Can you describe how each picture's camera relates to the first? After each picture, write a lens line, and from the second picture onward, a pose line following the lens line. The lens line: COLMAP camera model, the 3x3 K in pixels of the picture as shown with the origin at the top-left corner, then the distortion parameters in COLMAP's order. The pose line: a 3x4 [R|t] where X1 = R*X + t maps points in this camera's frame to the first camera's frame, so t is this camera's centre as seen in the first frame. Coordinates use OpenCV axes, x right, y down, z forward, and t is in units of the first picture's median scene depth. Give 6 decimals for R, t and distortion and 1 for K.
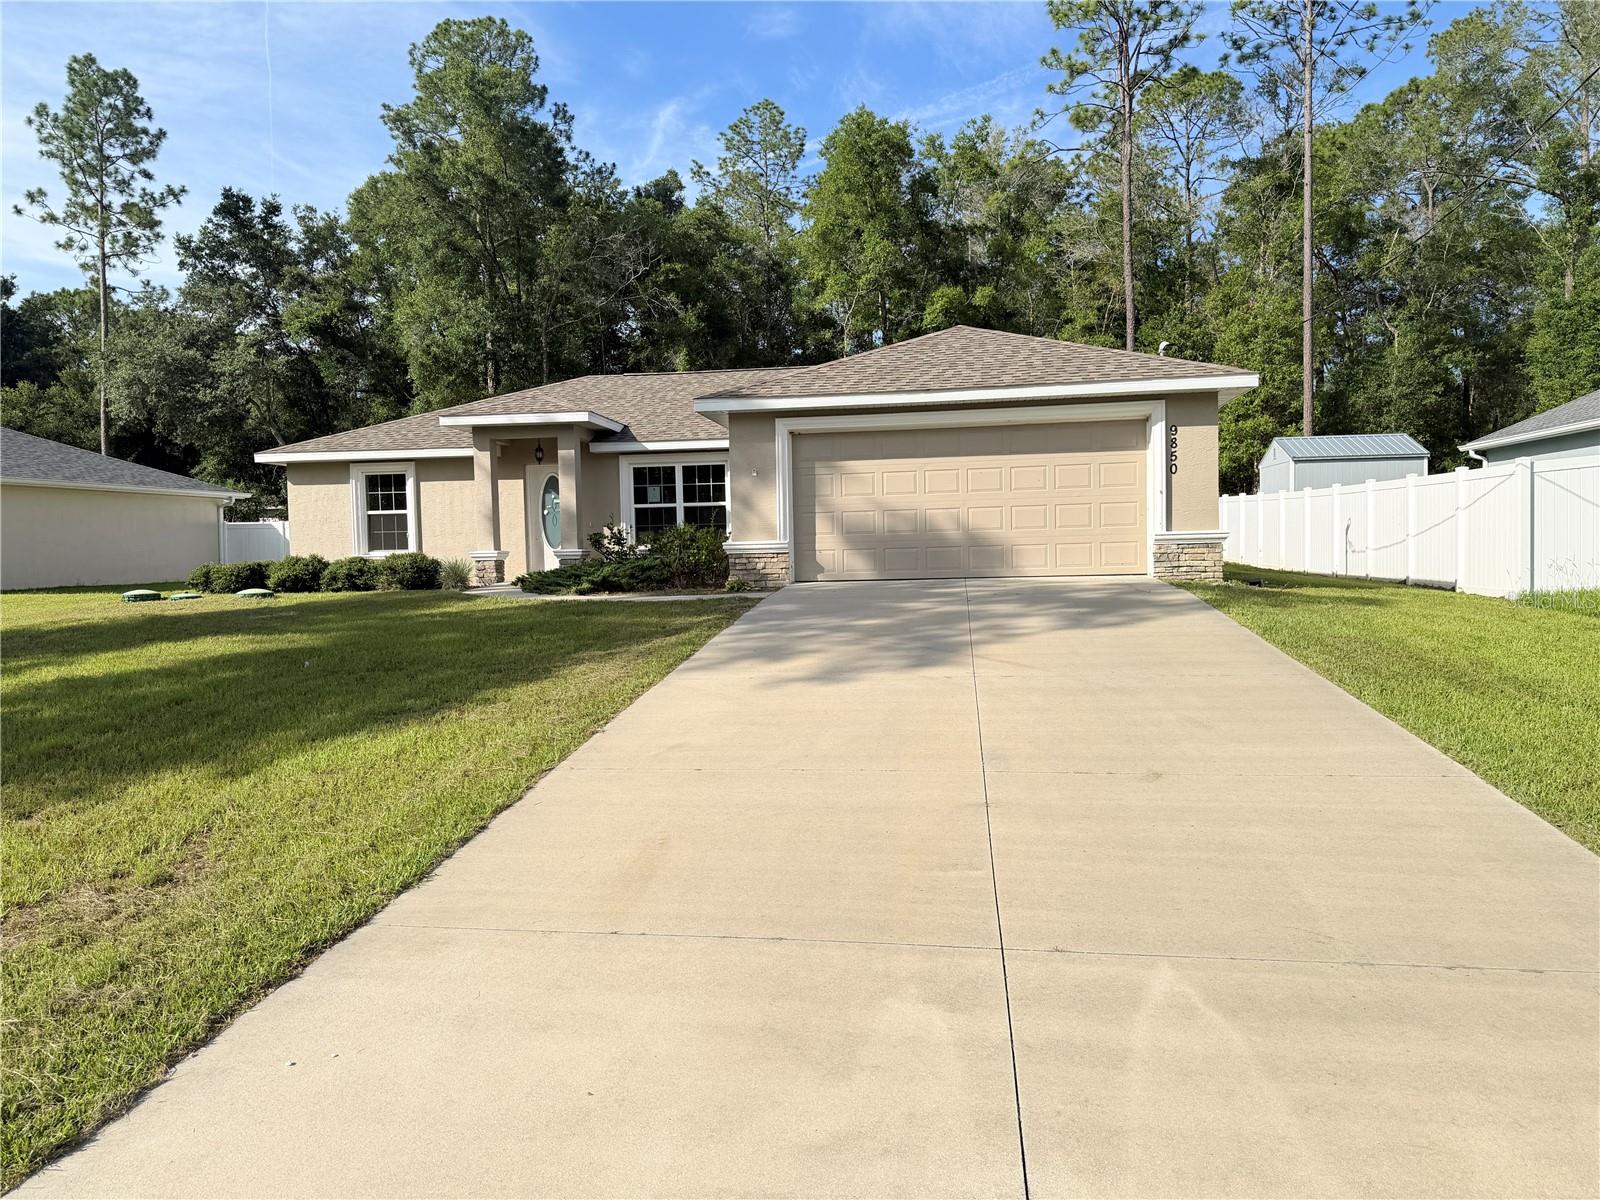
lens RADIAL K [[1106.0, 0, 800.0], [0, 1106.0, 600.0], [0, 0, 1]] dist [-0.003859, -0.000758]
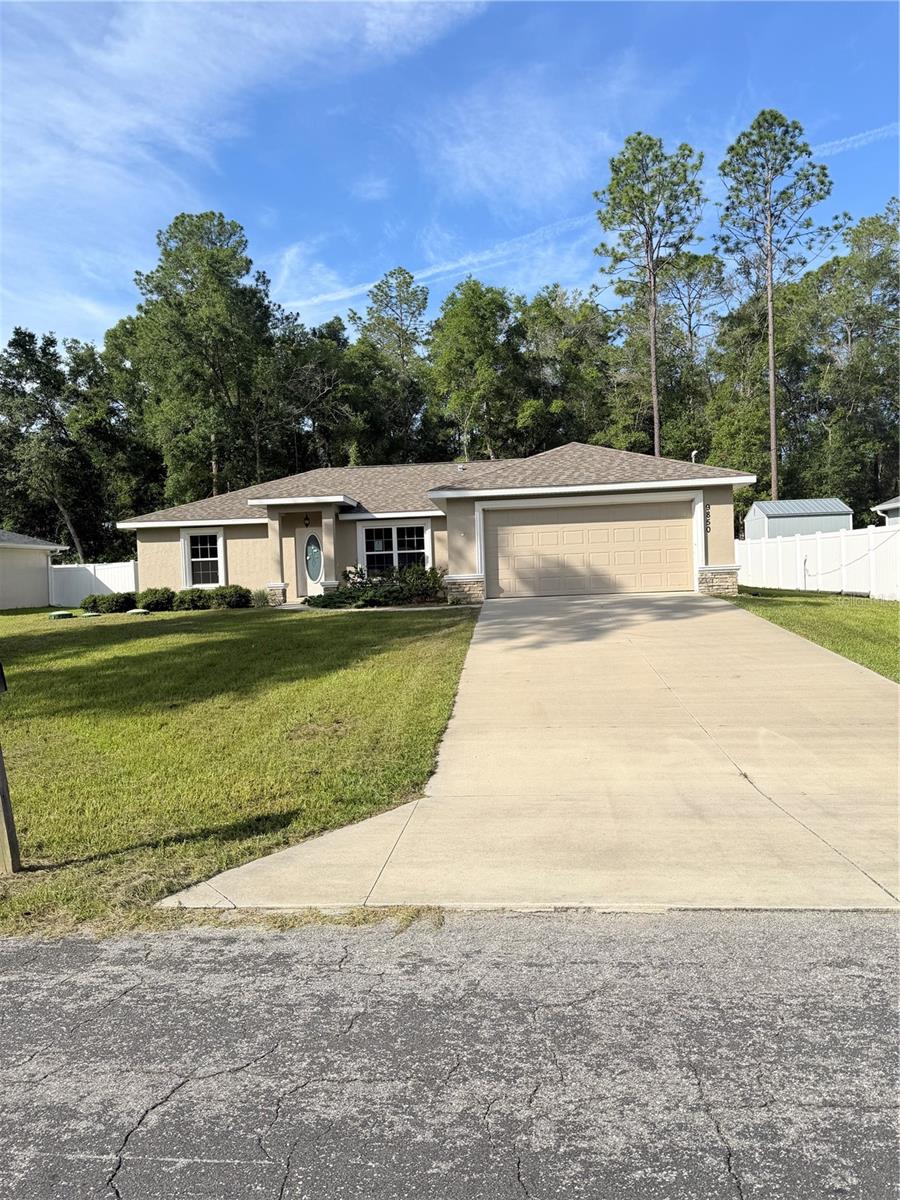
lens RADIAL K [[832.0, 0, 450.0], [0, 832.0, 600.0], [0, 0, 1]] dist [0.004773, 0.000028]
pose [[0.997812, -0.016375, 0.064057, -0.058380], [0.017701, 0.999640, -0.020188, 0.004158], [-0.063703, 0.021278, 0.997742, -0.104494]]
